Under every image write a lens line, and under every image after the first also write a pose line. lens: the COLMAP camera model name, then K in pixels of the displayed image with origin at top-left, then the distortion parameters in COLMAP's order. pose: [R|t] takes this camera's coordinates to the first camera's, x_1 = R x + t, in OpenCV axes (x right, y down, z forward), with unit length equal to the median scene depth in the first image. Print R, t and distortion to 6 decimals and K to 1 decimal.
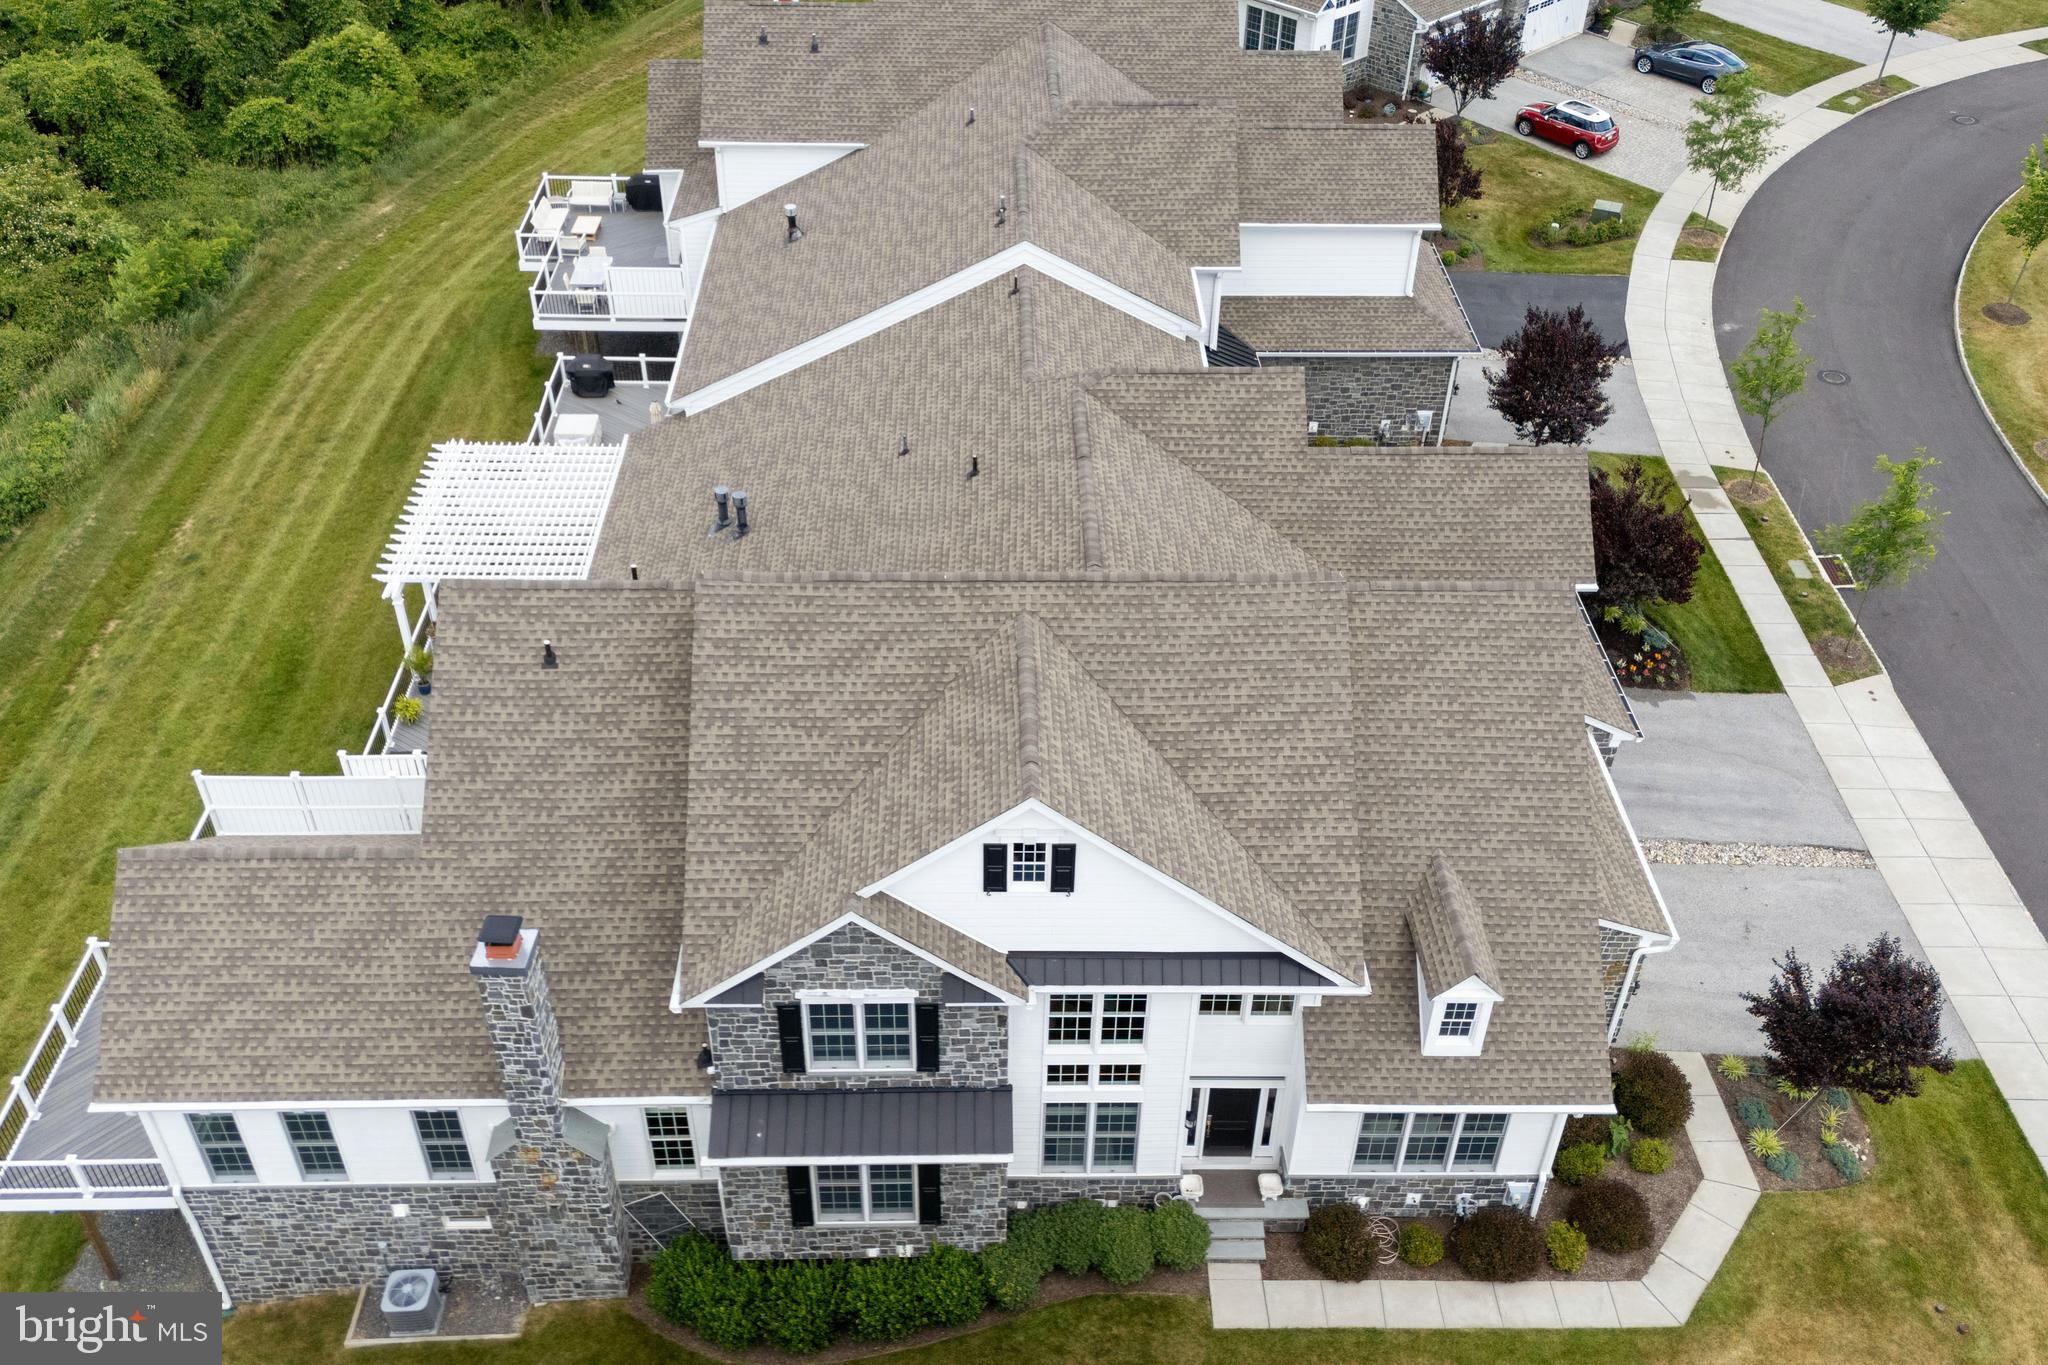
lens RADIAL K [[1755.1, 0, 1028.0], [0, 1755.1, 692.1], [0, 0, 1]] dist [0.081301, -0.106876]
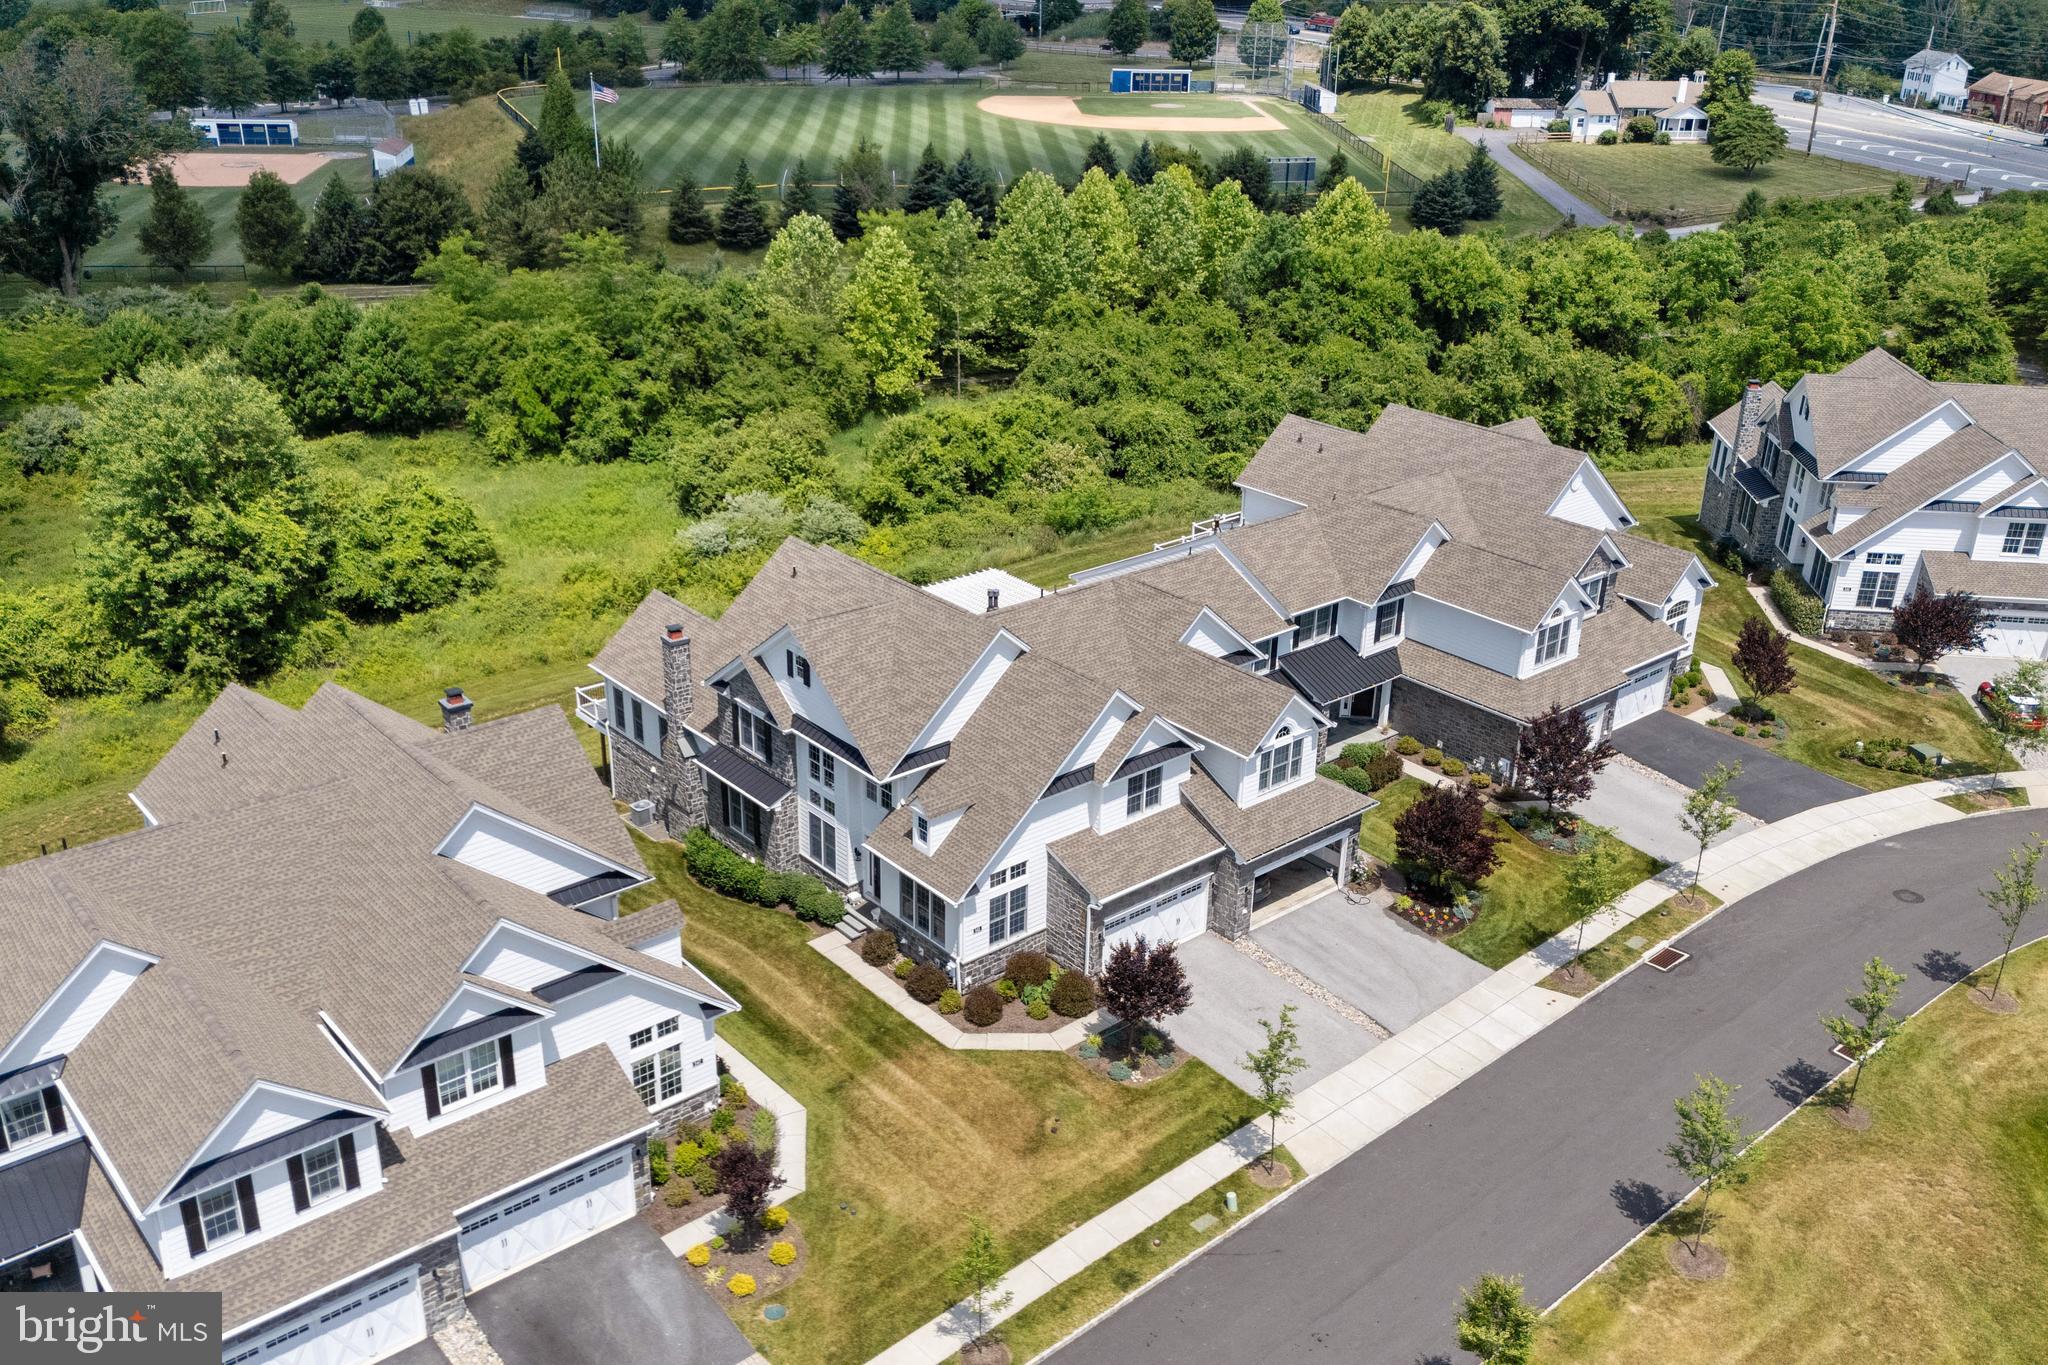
lens RADIAL K [[1755.1, 0, 1028.0], [0, 1755.1, 692.1], [0, 0, 1]] dist [0.081301, -0.106876]
pose [[0.636316, 0.312345, -0.705367, 1.666707], [-0.487003, 0.871773, -0.053297, 0.094517], [0.598273, 0.377430, 0.706836, -0.405110]]
